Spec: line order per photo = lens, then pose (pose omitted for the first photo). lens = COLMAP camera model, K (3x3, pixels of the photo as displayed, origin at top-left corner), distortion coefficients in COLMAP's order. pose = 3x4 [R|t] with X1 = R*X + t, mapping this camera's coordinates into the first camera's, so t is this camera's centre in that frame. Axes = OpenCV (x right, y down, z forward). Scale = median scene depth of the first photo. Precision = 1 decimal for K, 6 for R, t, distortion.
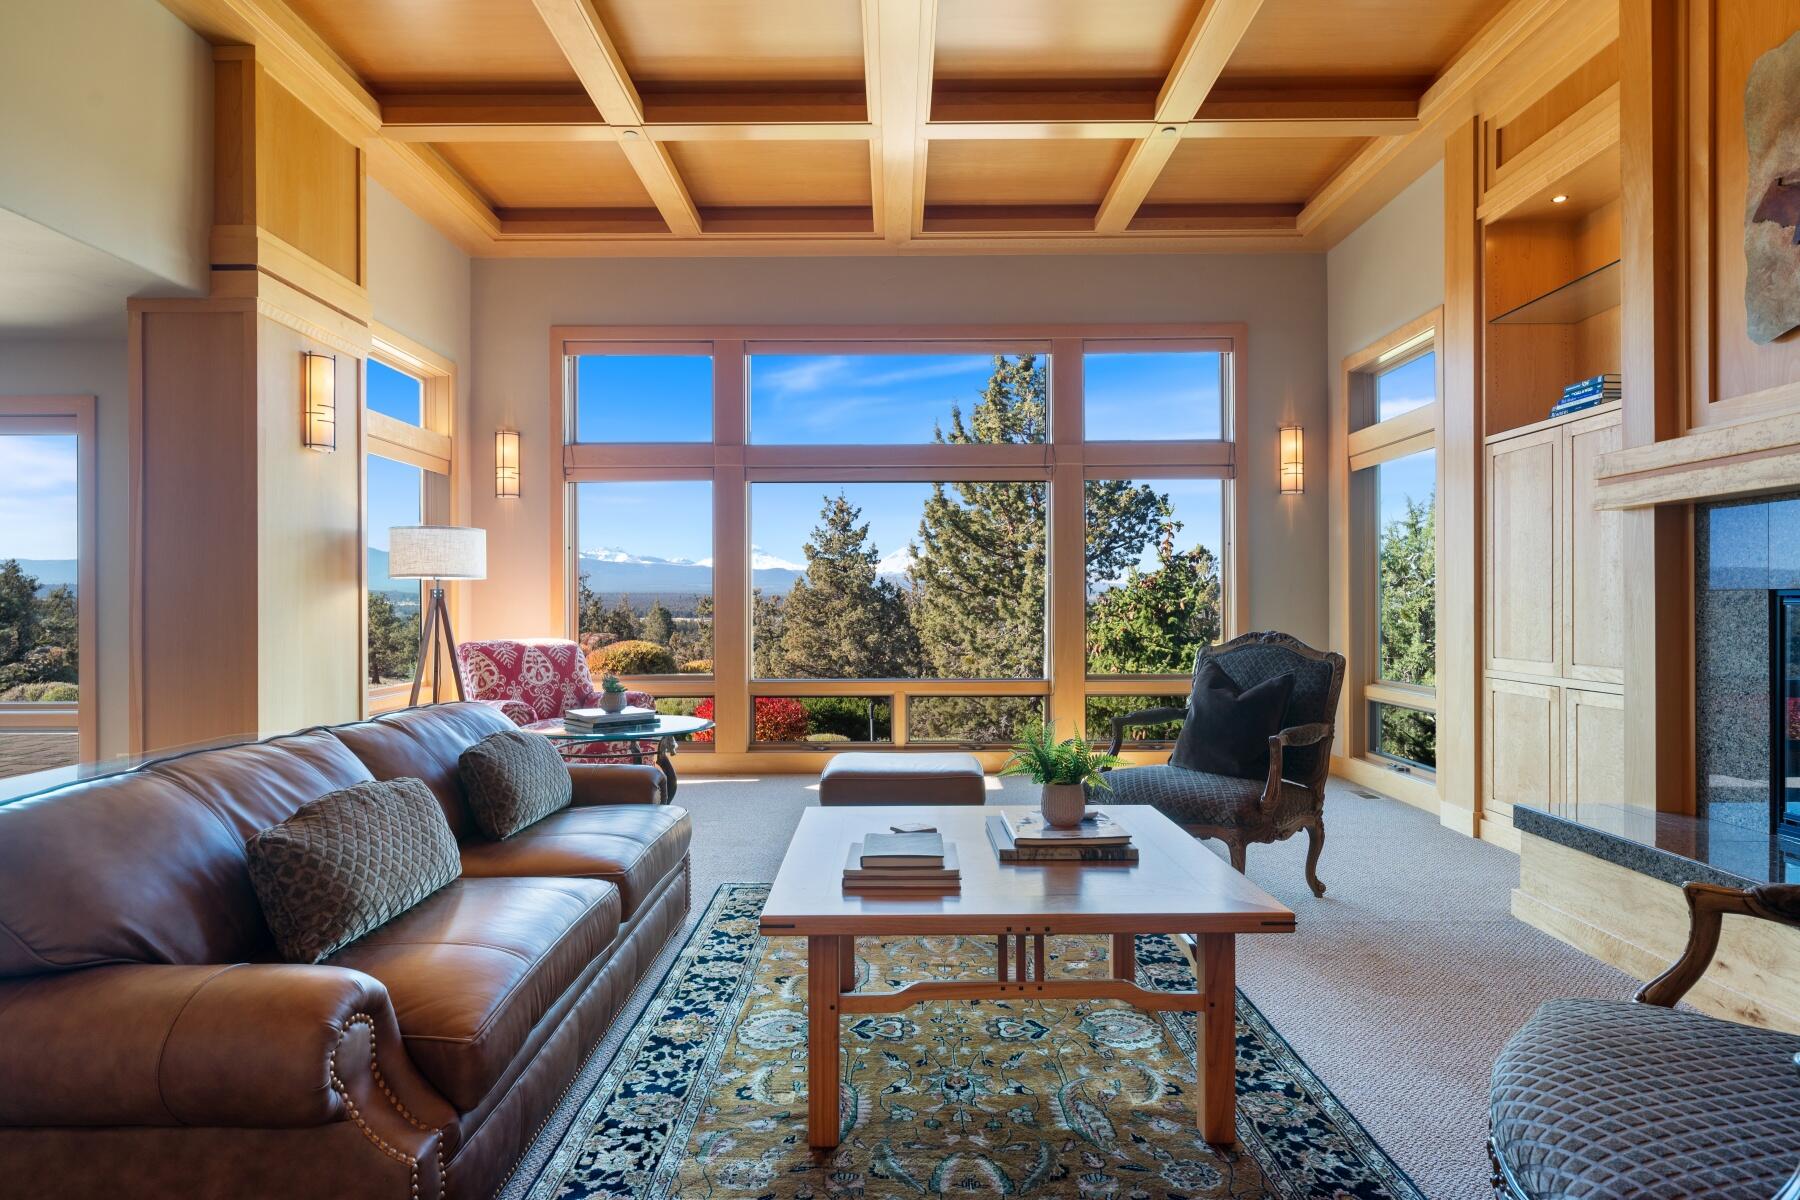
lens RADIAL K [[969.2, 0, 902.4], [0, 969.2, 608.0], [0, 0, 1]] dist [-0.001202, -0.002413]
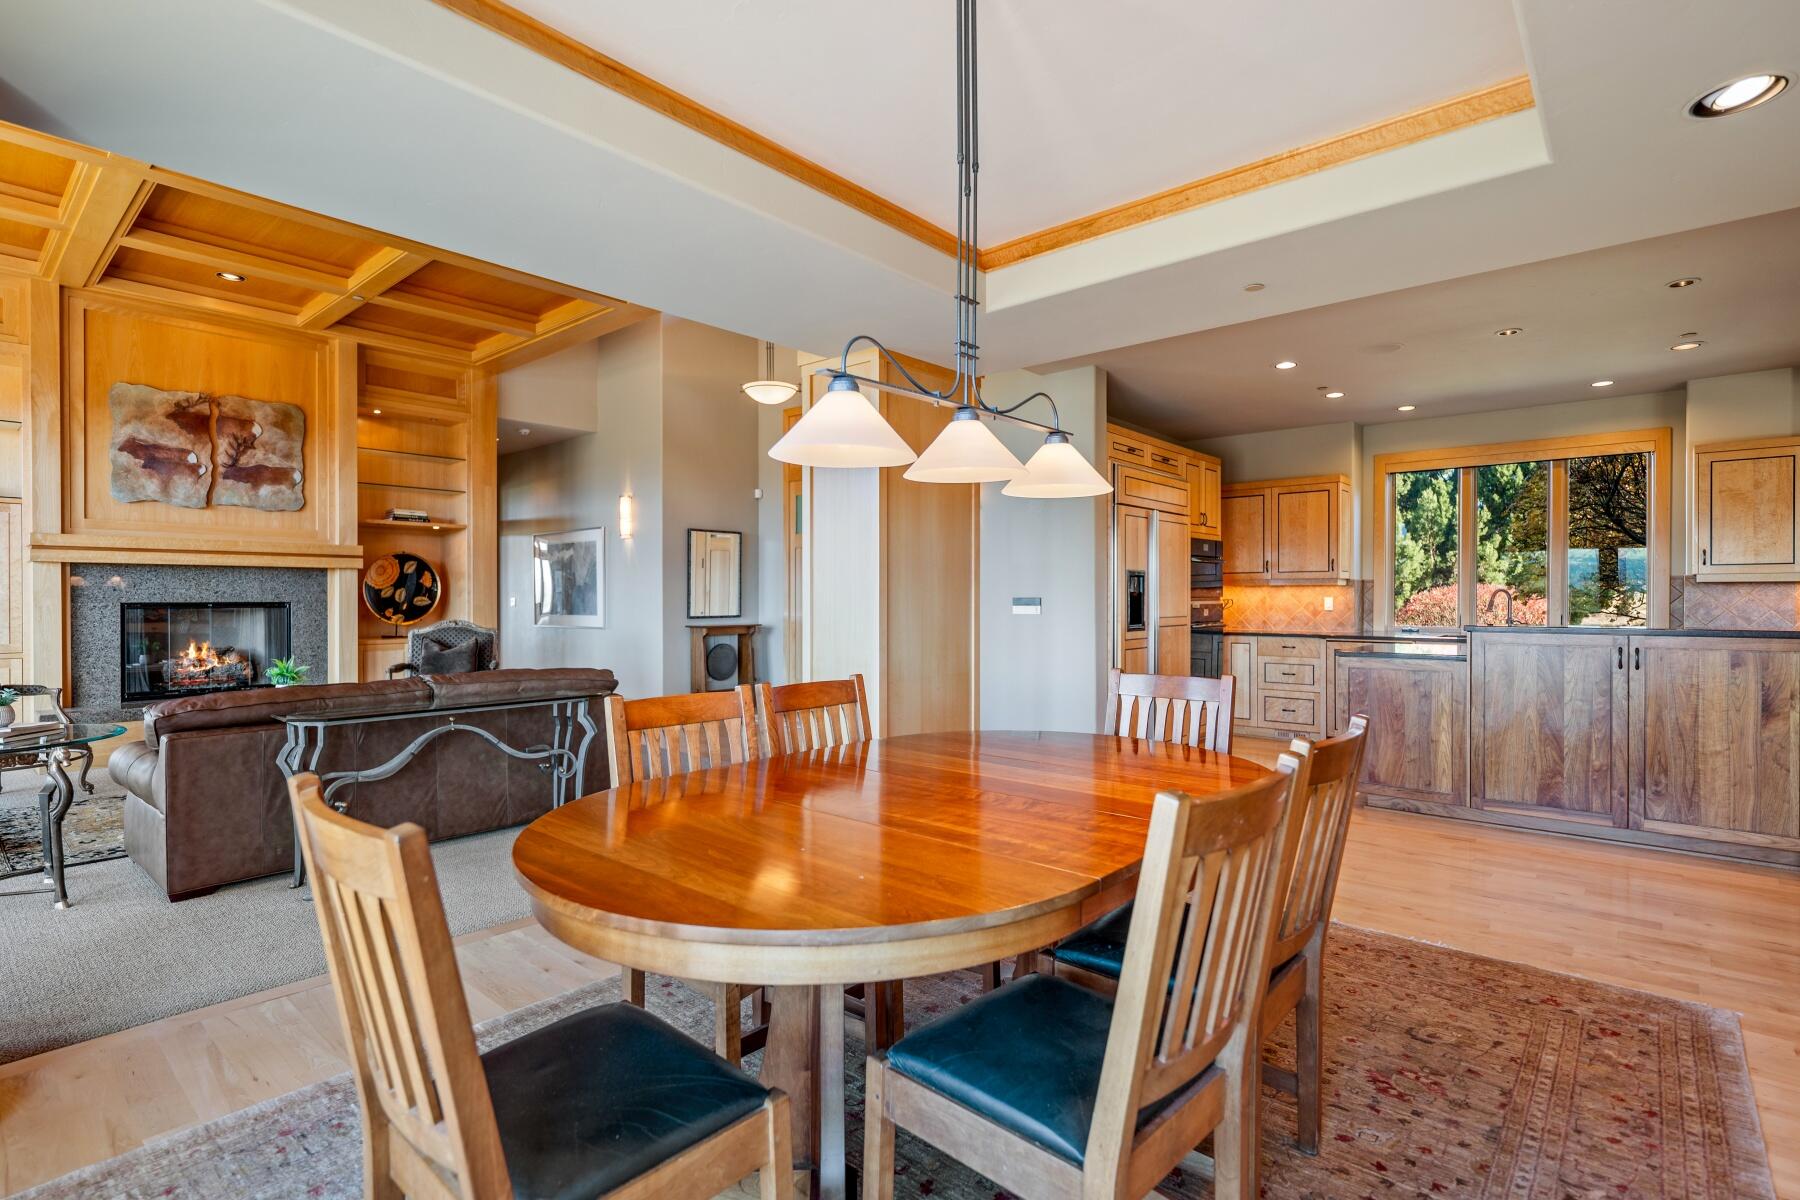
lens RADIAL K [[860.3, 0, 885.6], [0, 860.3, 602.1], [0, 0, 1]] dist [-0.002882, 0.000795]
pose [[-0.744365, -0.001705, 0.667771, -1.263895], [0.004952, 0.999955, 0.008072, -0.018495], [-0.667755, 0.009315, -0.744323, 0.848286]]
